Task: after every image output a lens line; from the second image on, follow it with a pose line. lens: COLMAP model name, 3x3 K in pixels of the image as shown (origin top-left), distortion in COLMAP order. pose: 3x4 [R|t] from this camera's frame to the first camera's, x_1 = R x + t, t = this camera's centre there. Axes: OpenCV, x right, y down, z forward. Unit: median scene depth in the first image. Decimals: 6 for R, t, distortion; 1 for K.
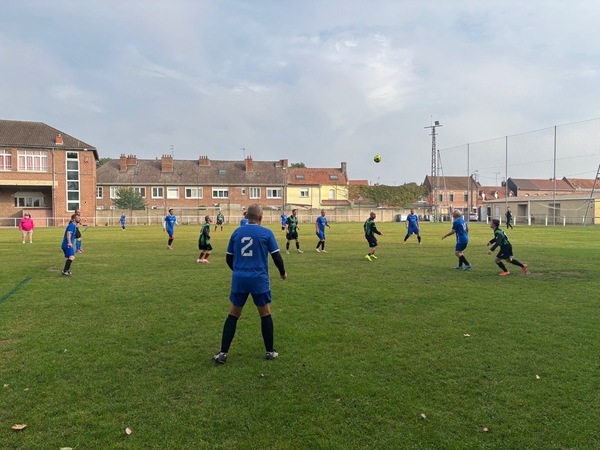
lens RADIAL K [[450.0, 0, 300.0], [0, 450.0, 225.0], [0, 0, 1]] dist [0.045803, -0.037873]
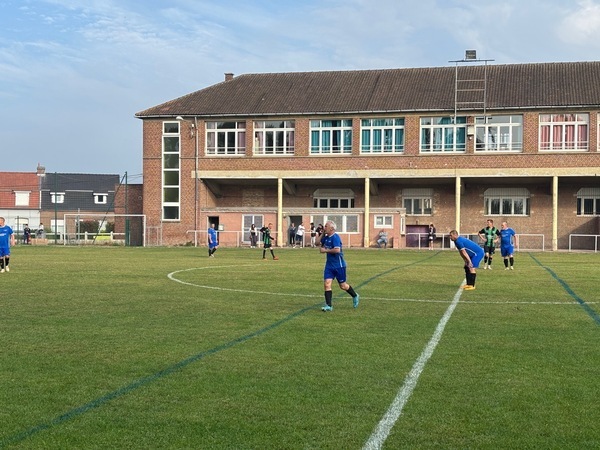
lens RADIAL K [[893.3, 0, 300.0], [0, 893.3, 225.0], [0, 0, 1]] dist [0.274311, -1.128903]
pose [[0.793253, 0.011152, -0.608790, -0.191521], [-0.029089, 0.999385, -0.019597, 0.004261], [0.608197, 0.033254, 0.793090, -0.086660]]
